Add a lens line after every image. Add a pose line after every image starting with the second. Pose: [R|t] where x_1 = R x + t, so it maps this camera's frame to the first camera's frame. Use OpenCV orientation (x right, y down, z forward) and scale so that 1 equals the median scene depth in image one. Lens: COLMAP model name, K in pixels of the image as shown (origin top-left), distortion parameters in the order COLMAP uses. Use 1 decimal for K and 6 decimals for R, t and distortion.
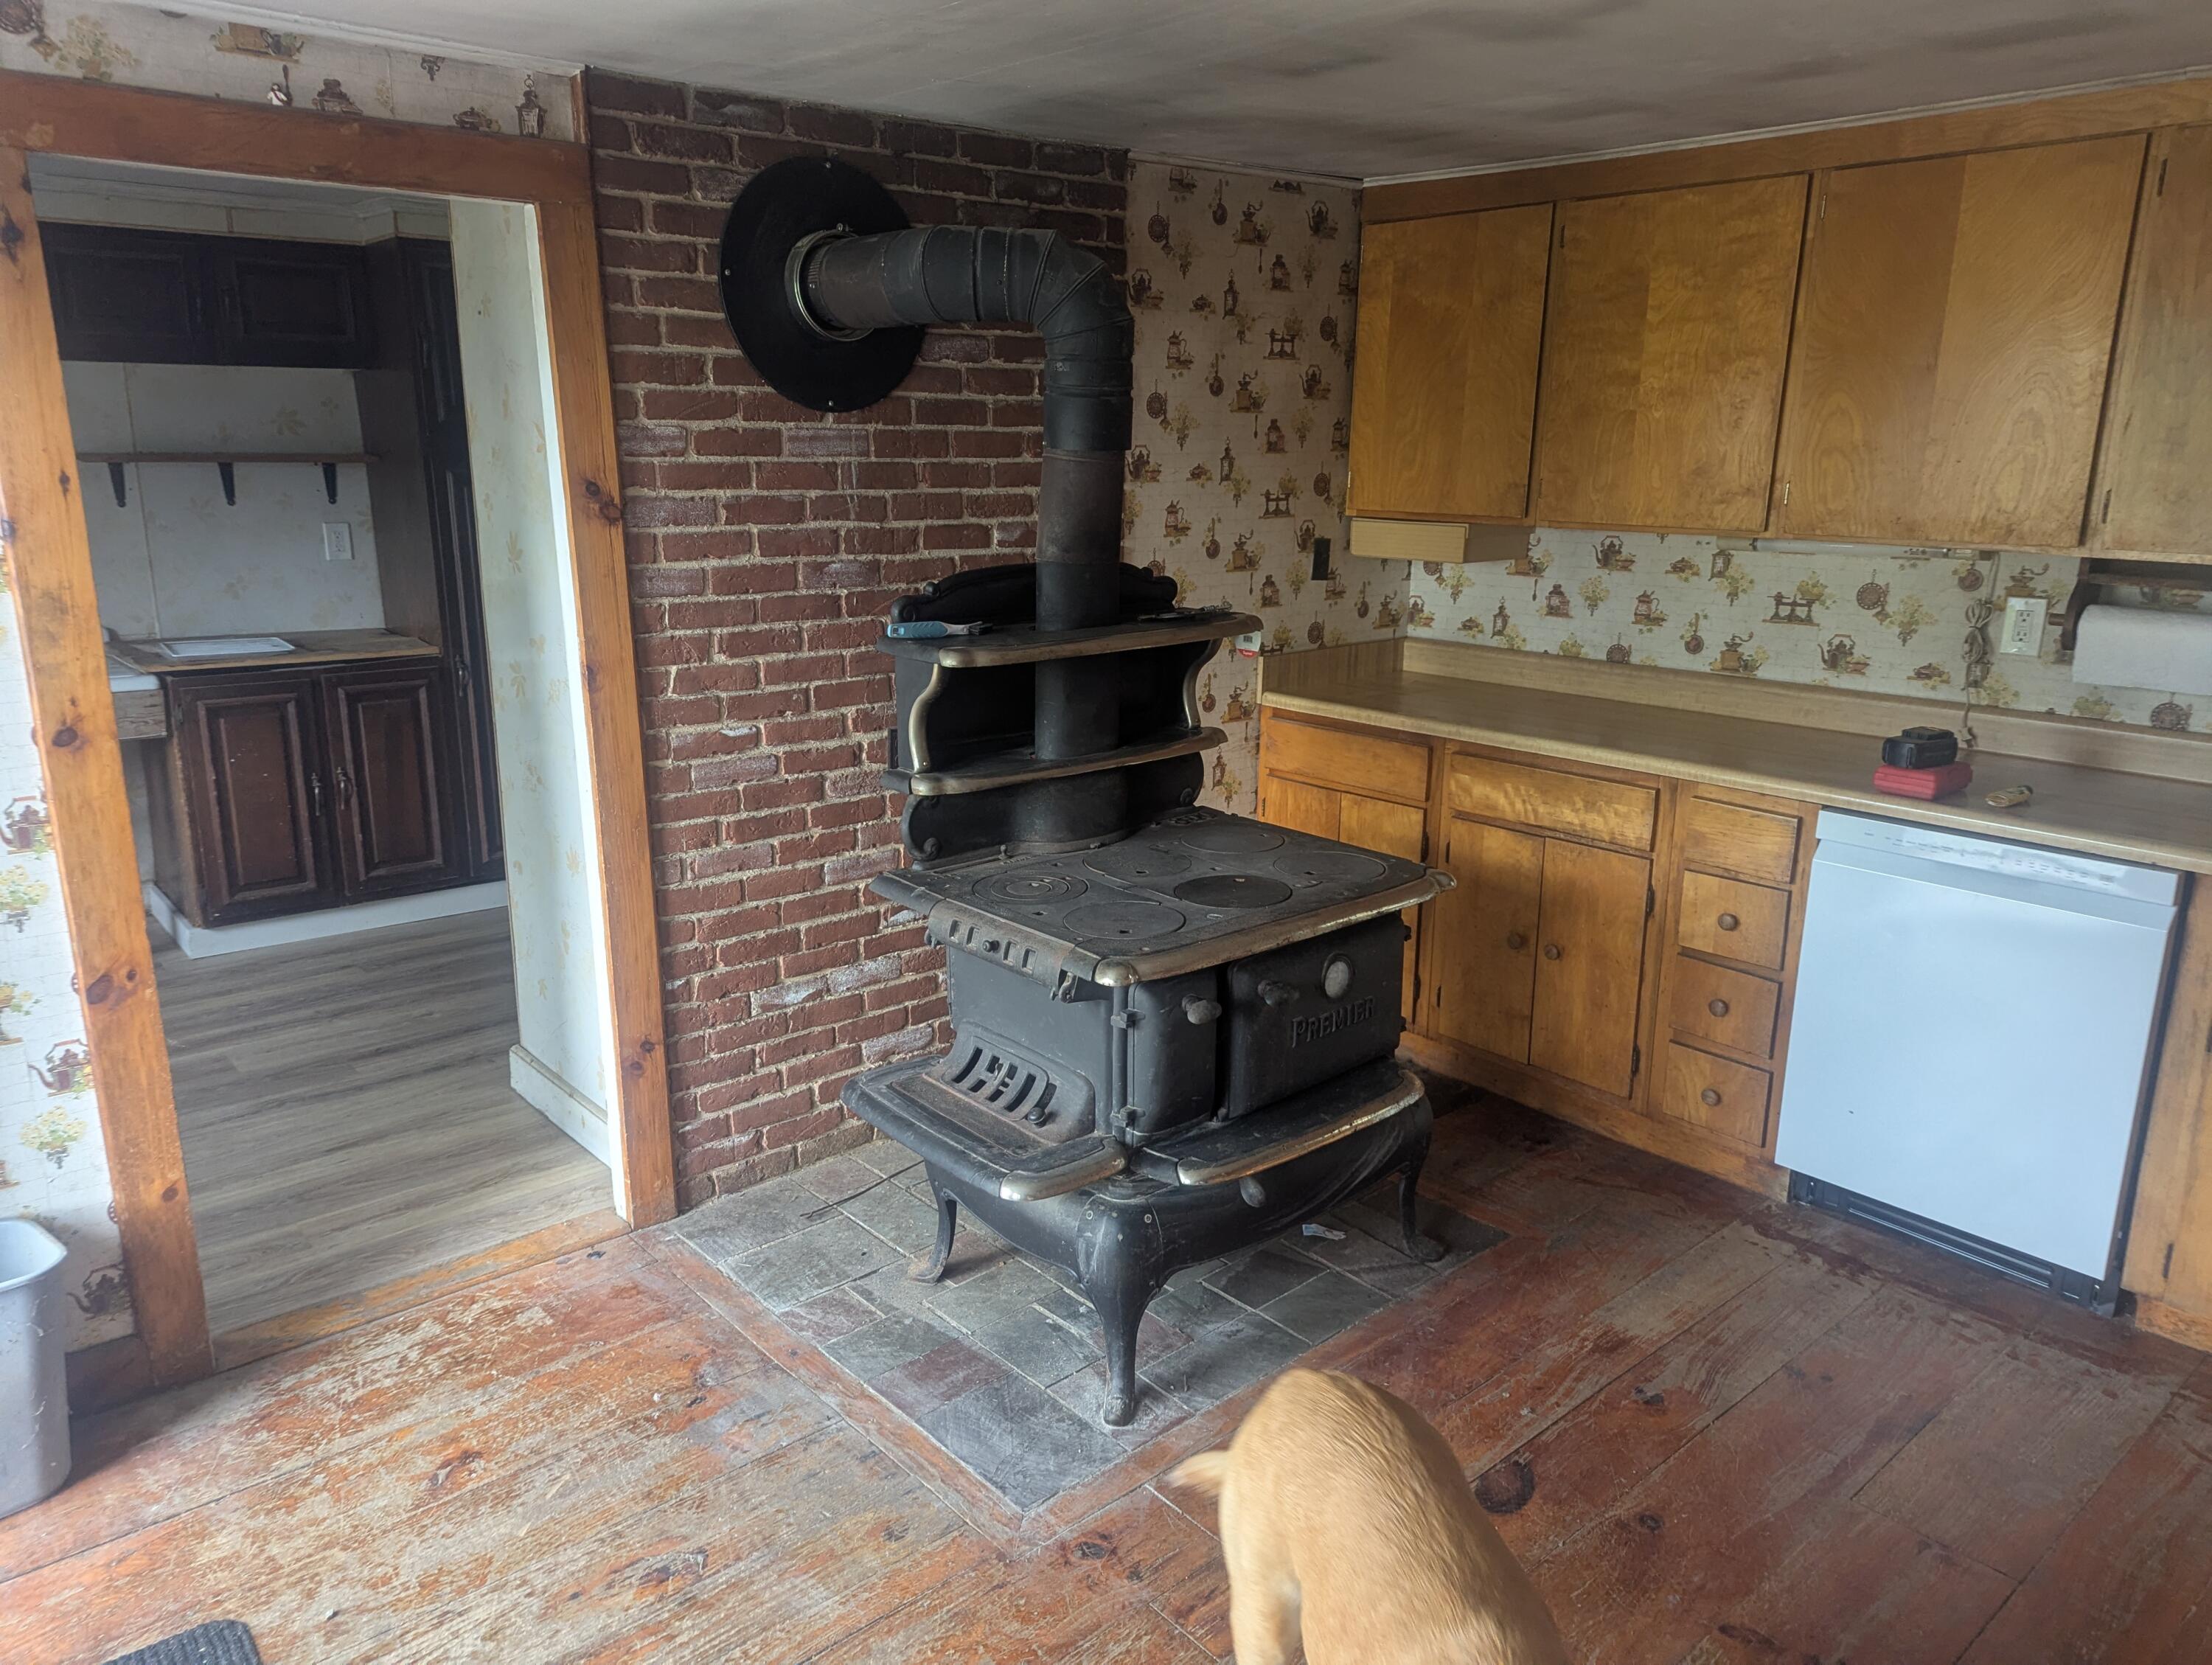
lens RADIAL K [[1564.4, 0, 1098.1], [0, 1564.4, 833.7], [0, 0, 1]] dist [0.073338, -0.062055]
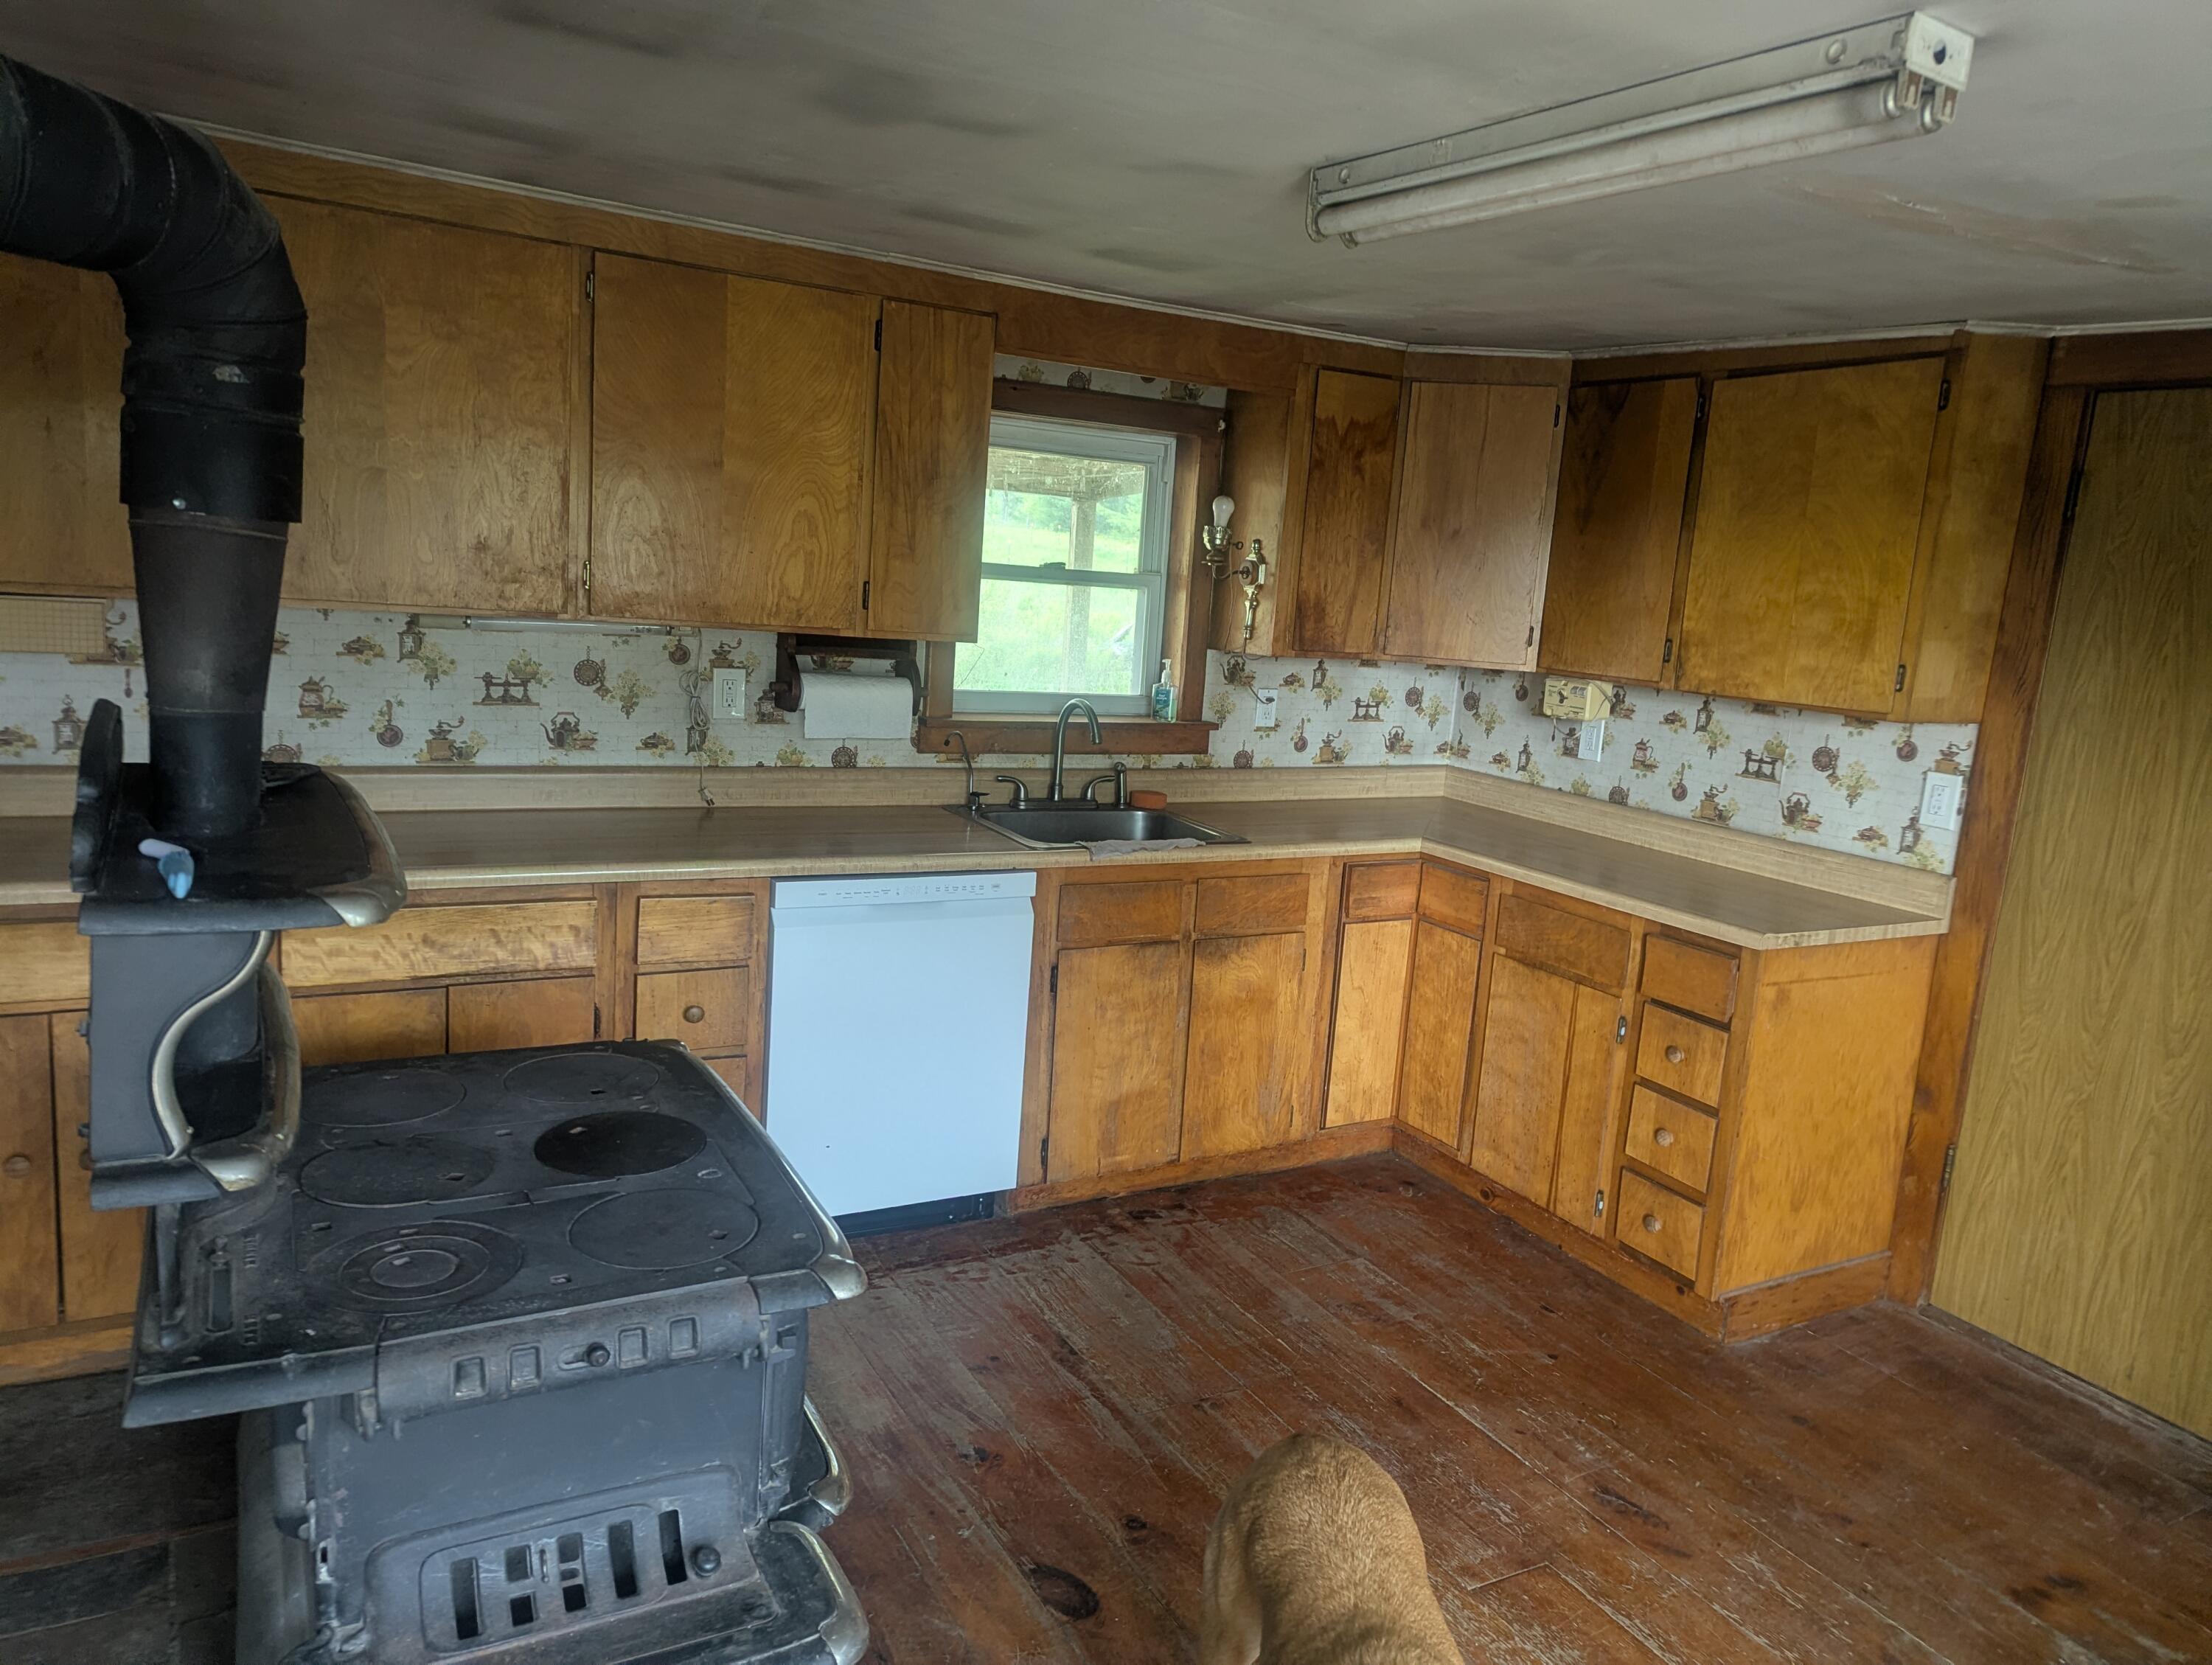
lens RADIAL K [[1564.4, 0, 1108.3], [0, 1564.4, 829.7], [0, 0, 1]] dist [0.073338, -0.062055]
pose [[0.186908, -0.162892, 0.968778, -0.475109], [0.167962, 0.976935, 0.131858, -0.139713], [-0.967912, 0.138073, 0.209957, 0.524657]]
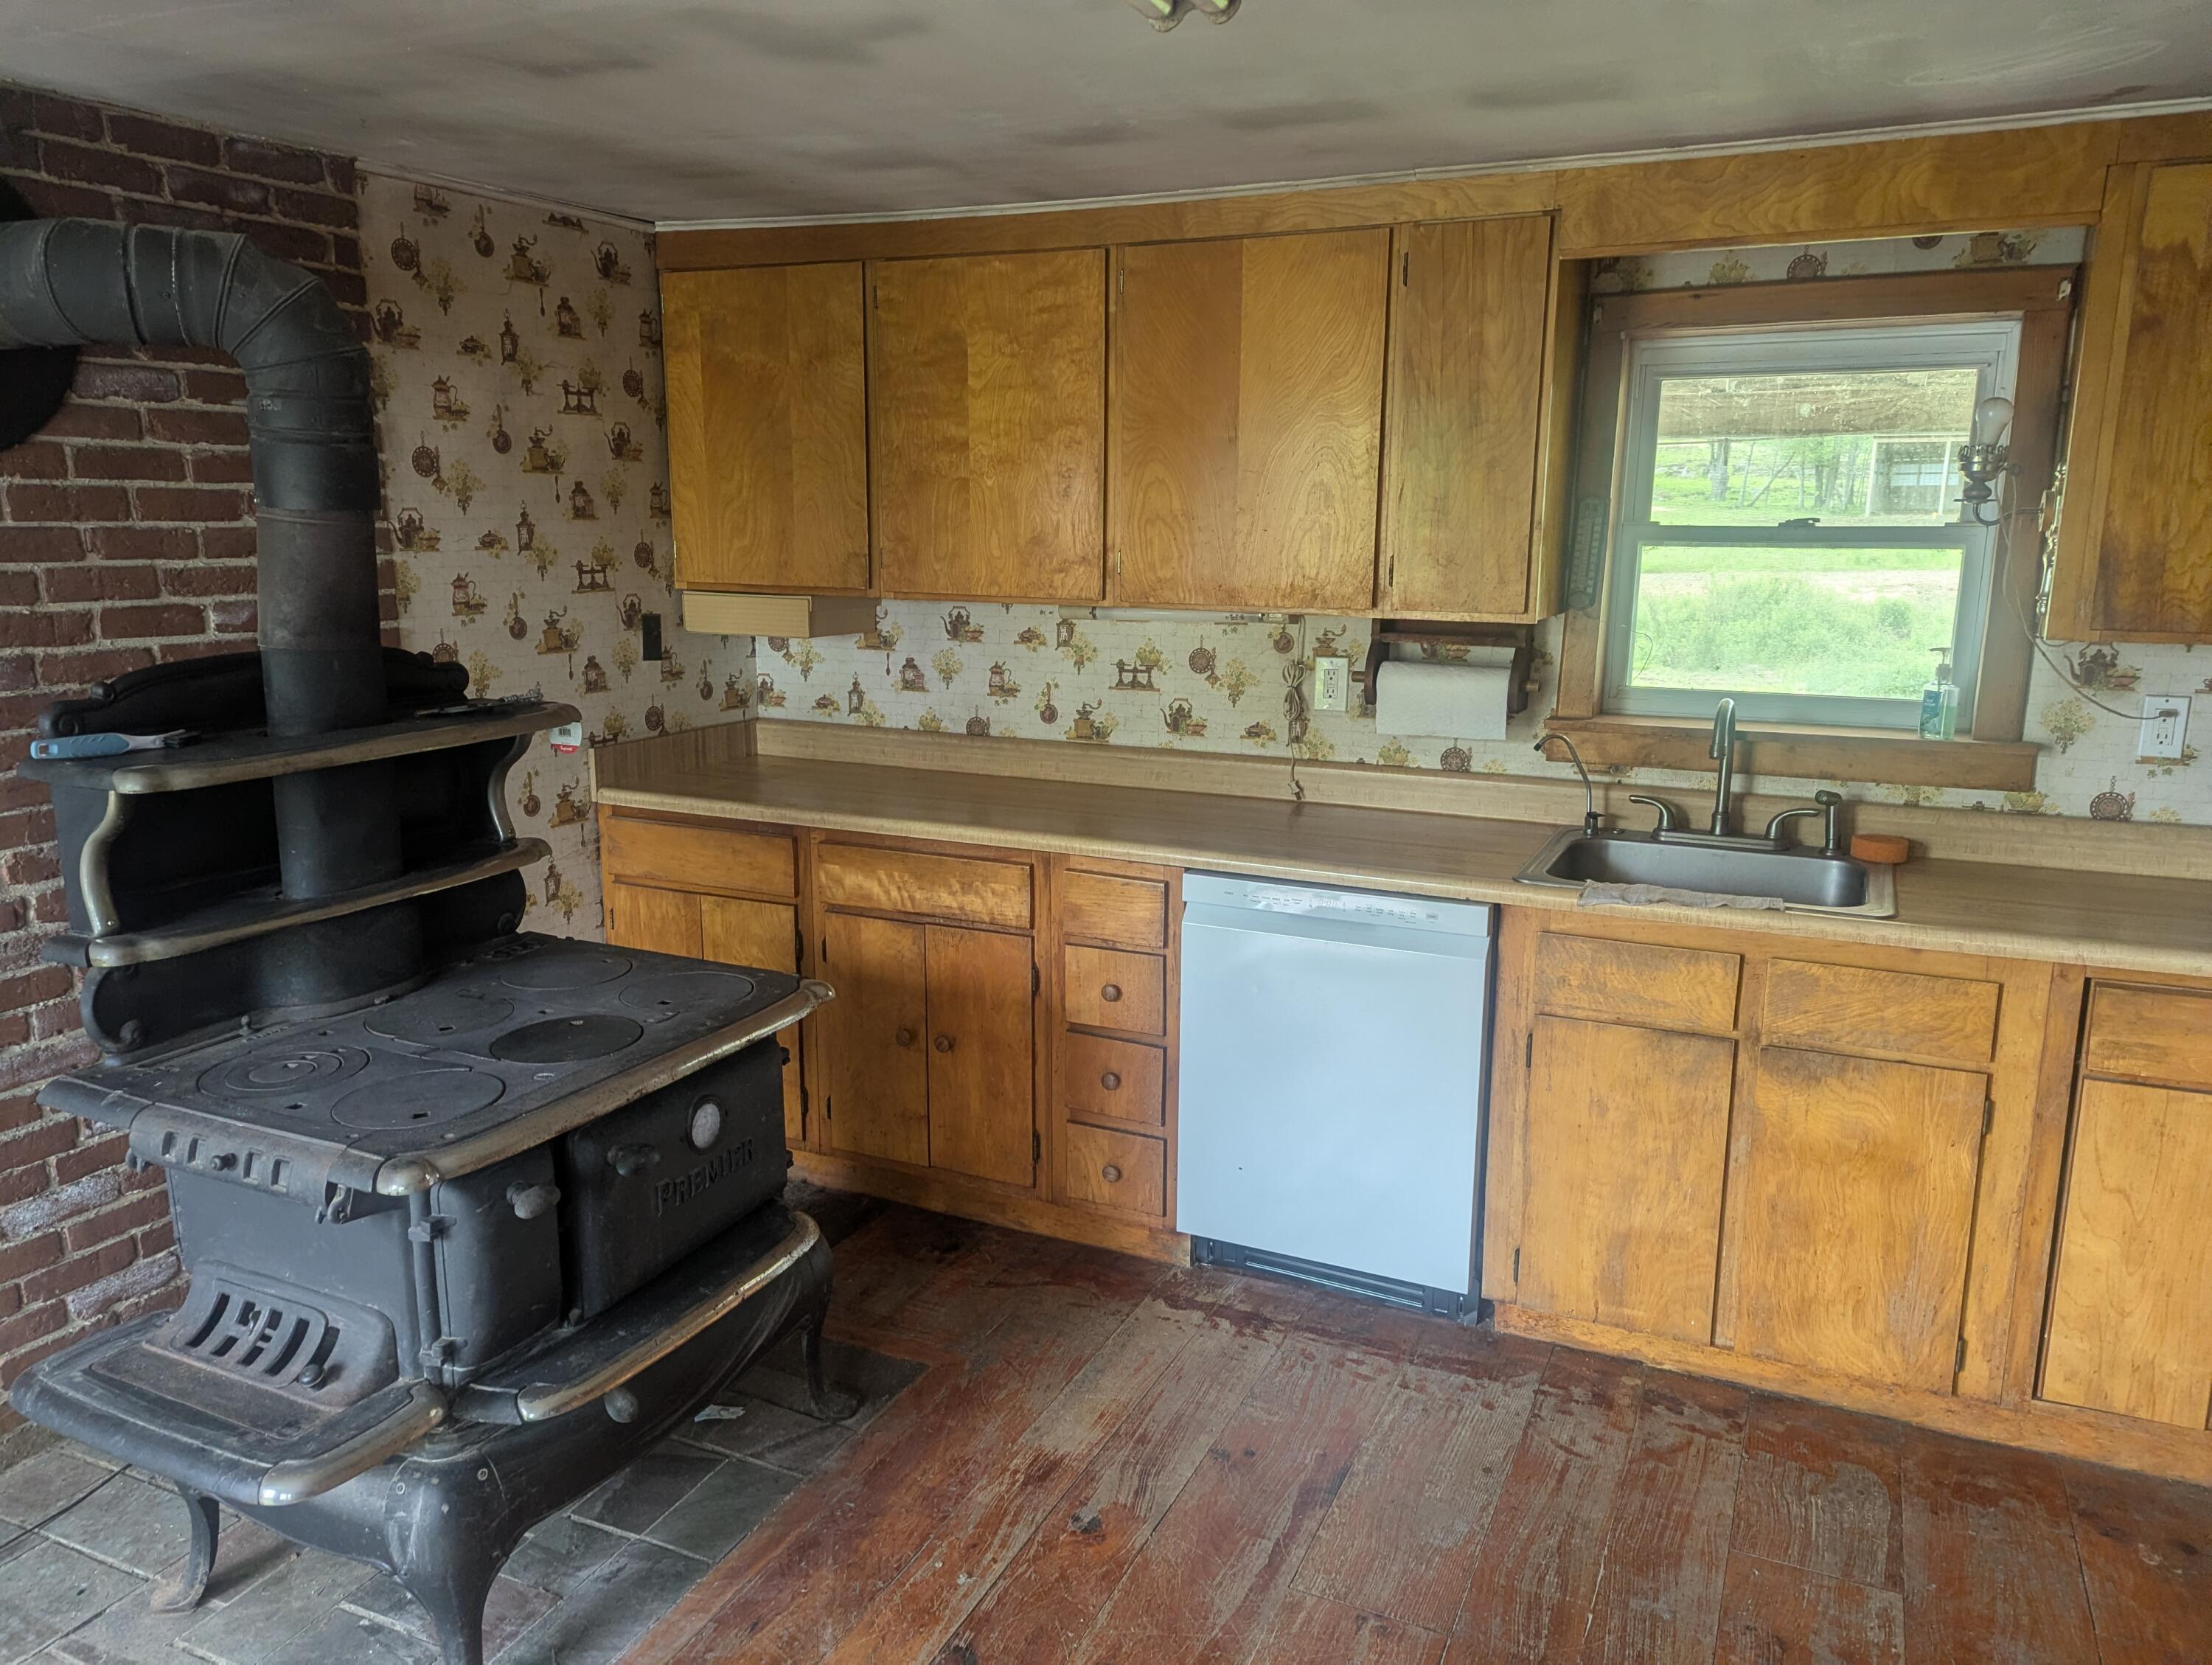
lens RADIAL K [[1564.4, 0, 1138.0], [0, 1564.4, 840.4], [0, 0, 1]] dist [0.073338, -0.062055]
pose [[0.910557, -0.083740, 0.404813, 0.027181], [0.100675, 0.994704, -0.020686, -0.016991], [-0.400937, 0.059590, 0.914166, 0.095810]]
